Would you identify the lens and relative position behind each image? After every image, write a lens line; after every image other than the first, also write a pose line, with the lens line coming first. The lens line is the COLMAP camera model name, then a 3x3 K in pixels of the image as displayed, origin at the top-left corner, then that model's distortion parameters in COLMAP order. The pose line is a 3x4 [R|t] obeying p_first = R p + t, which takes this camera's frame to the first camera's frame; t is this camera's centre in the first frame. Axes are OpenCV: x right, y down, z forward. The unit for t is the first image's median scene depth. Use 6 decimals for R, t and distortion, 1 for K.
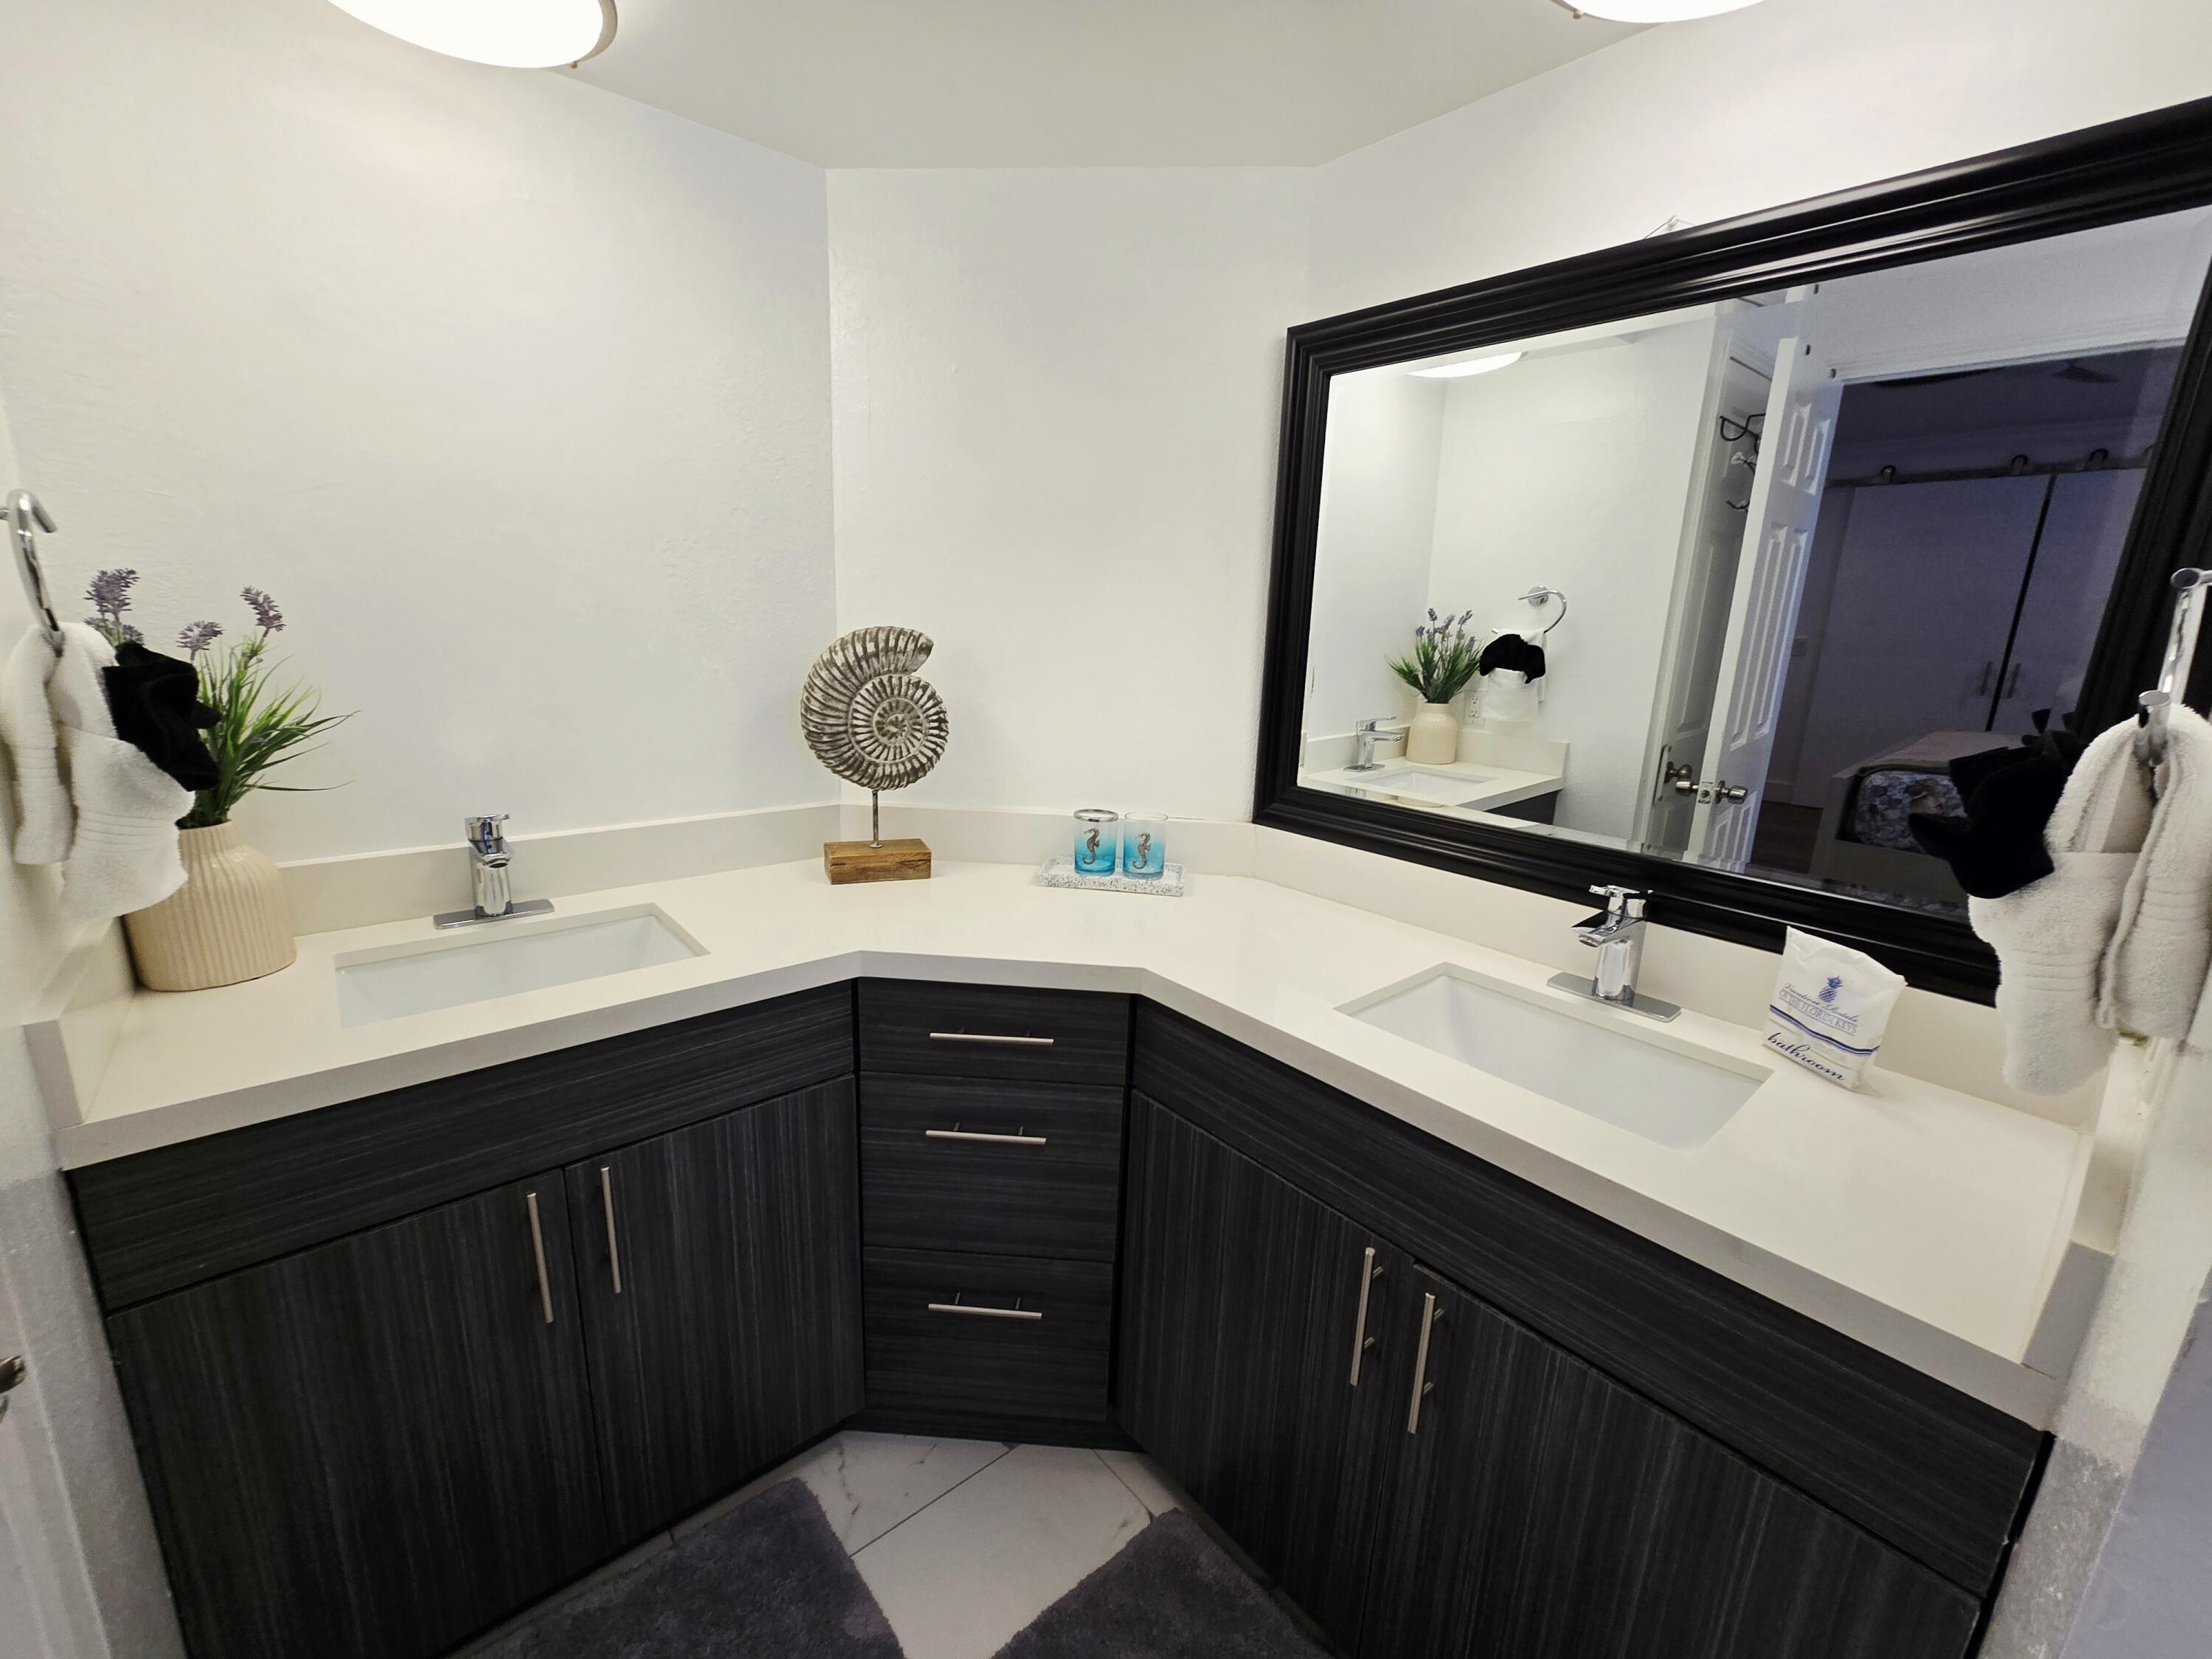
lens RADIAL K [[909.5, 0, 1093.9], [0, 909.5, 842.5], [0, 0, 1]] dist [-0.004522, 0.000845]
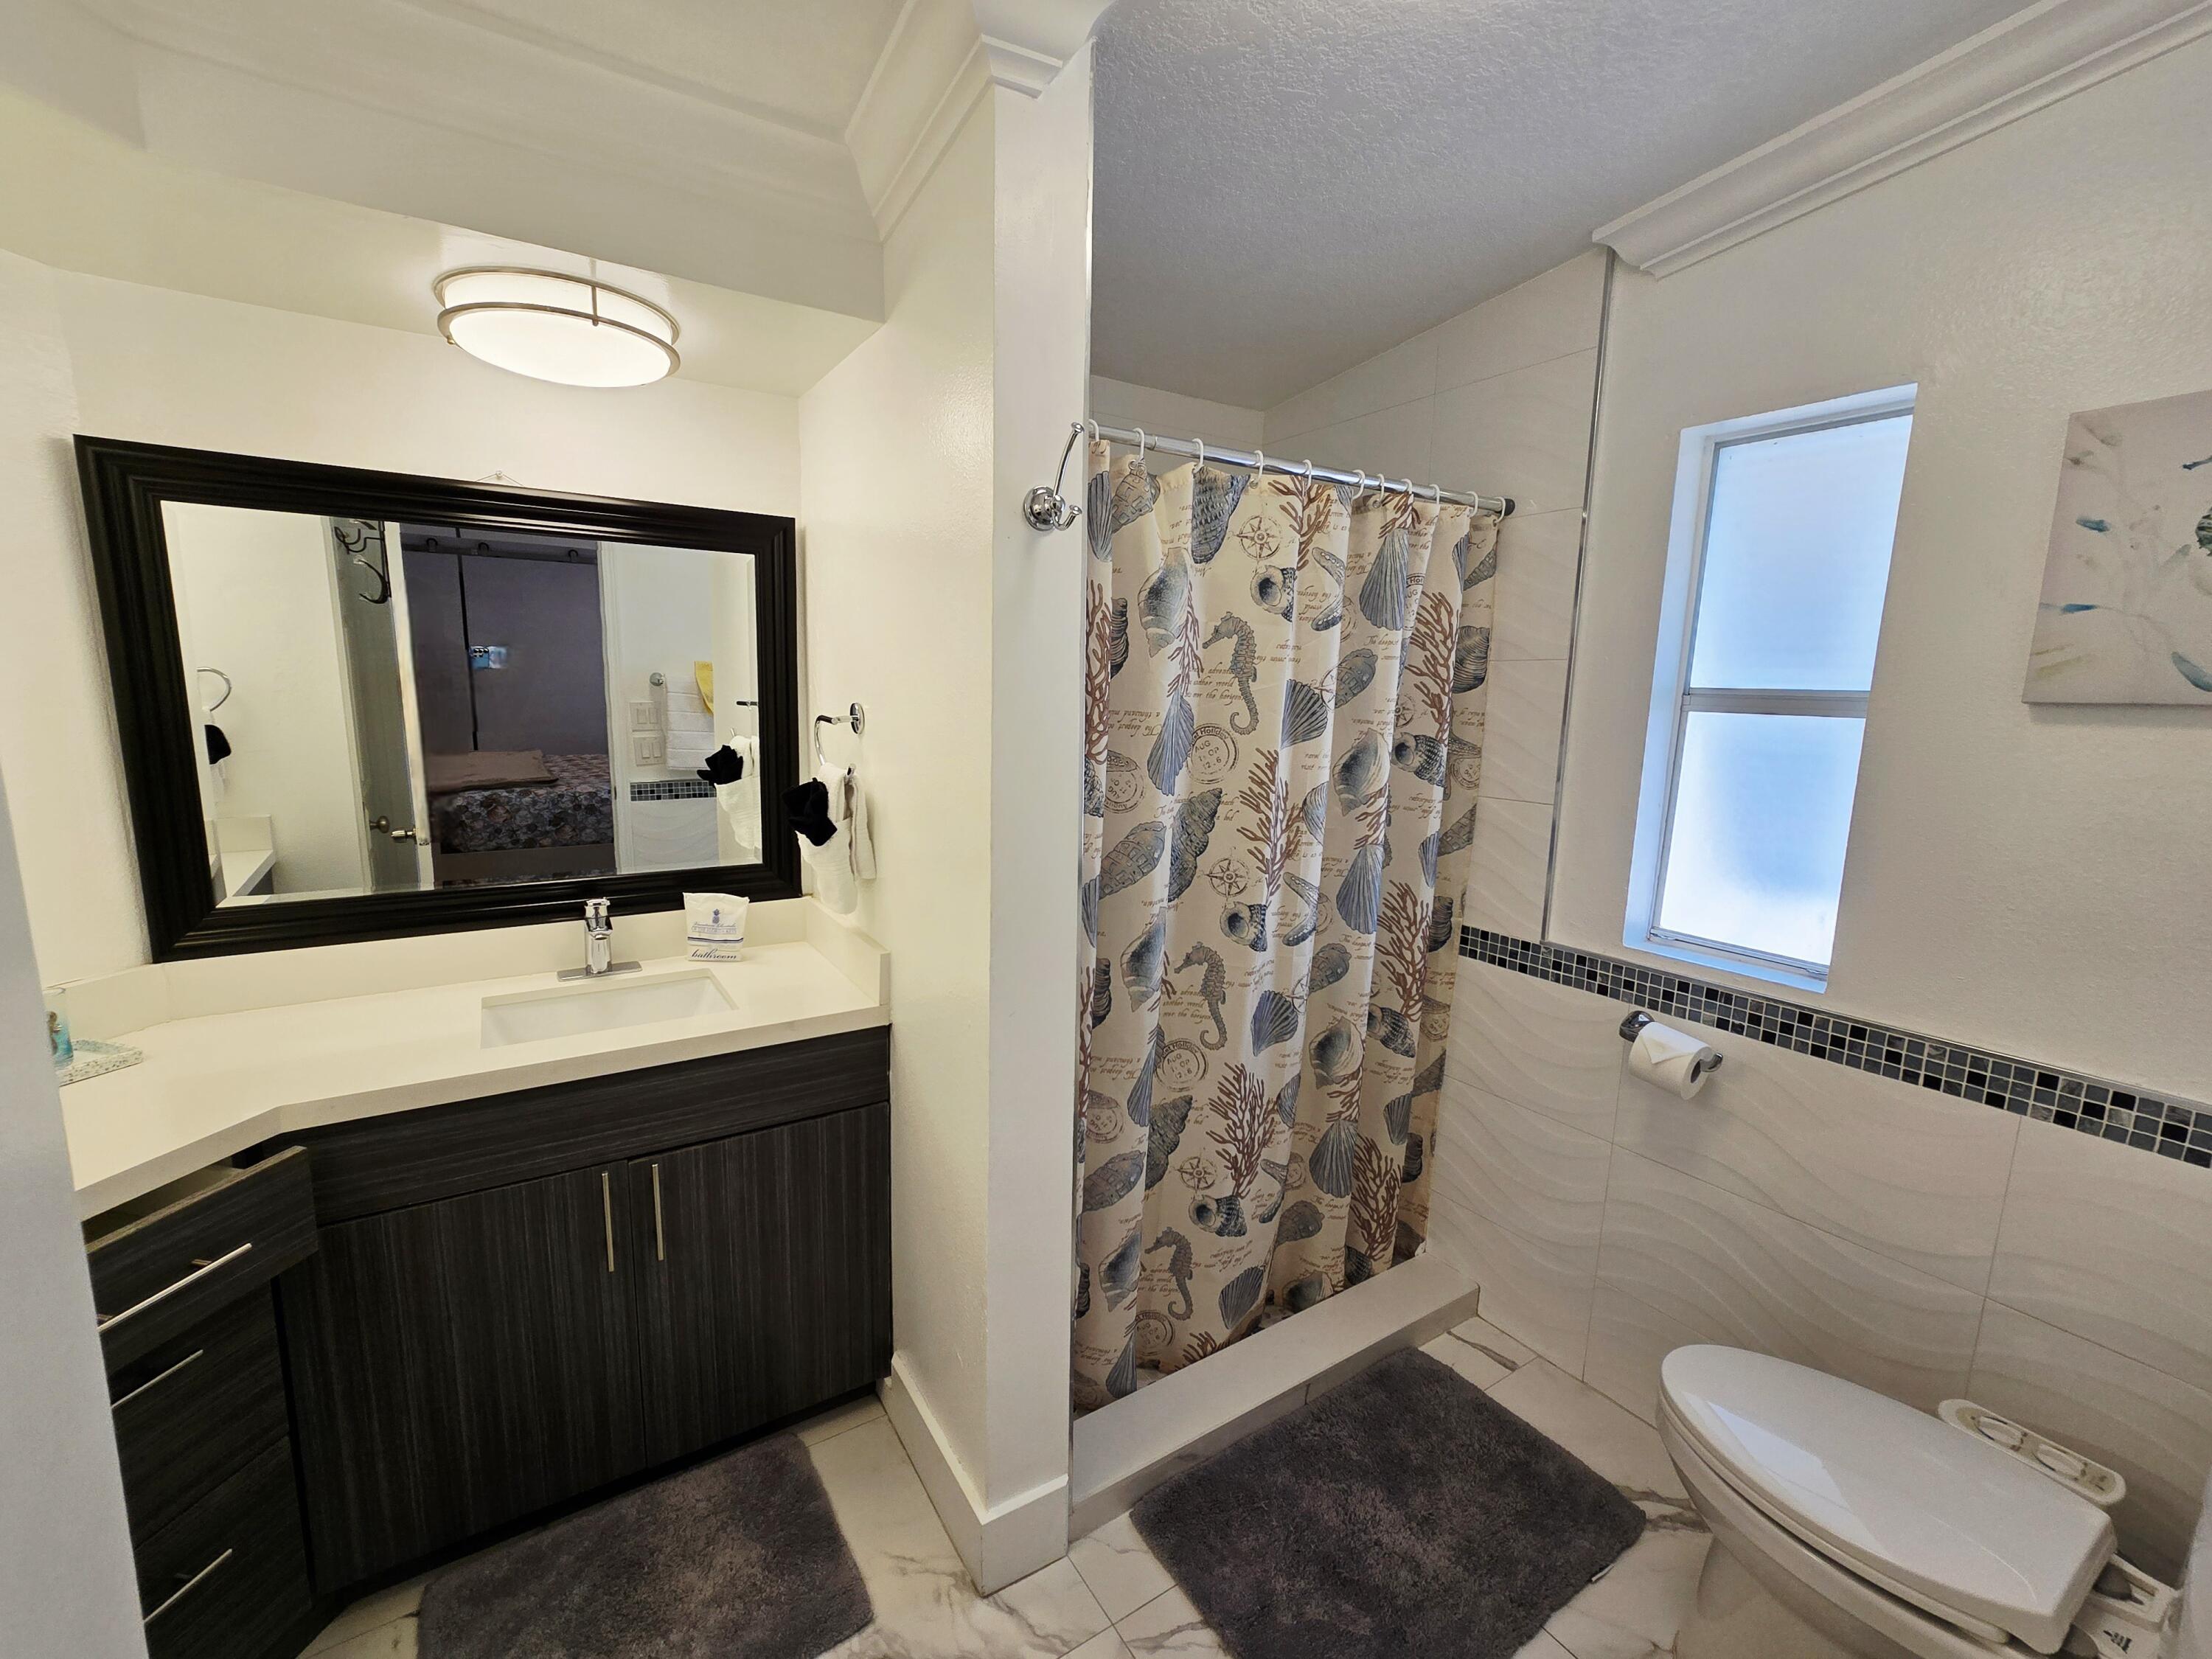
lens RADIAL K [[909.5, 0, 1093.9], [0, 909.5, 842.5], [0, 0, 1]] dist [-0.004522, 0.000845]
pose [[0.130781, -0.202552, 0.970499, -0.797694], [0.220427, 0.960346, 0.170729, -0.122131], [-0.966596, 0.191596, 0.170243, -0.105417]]
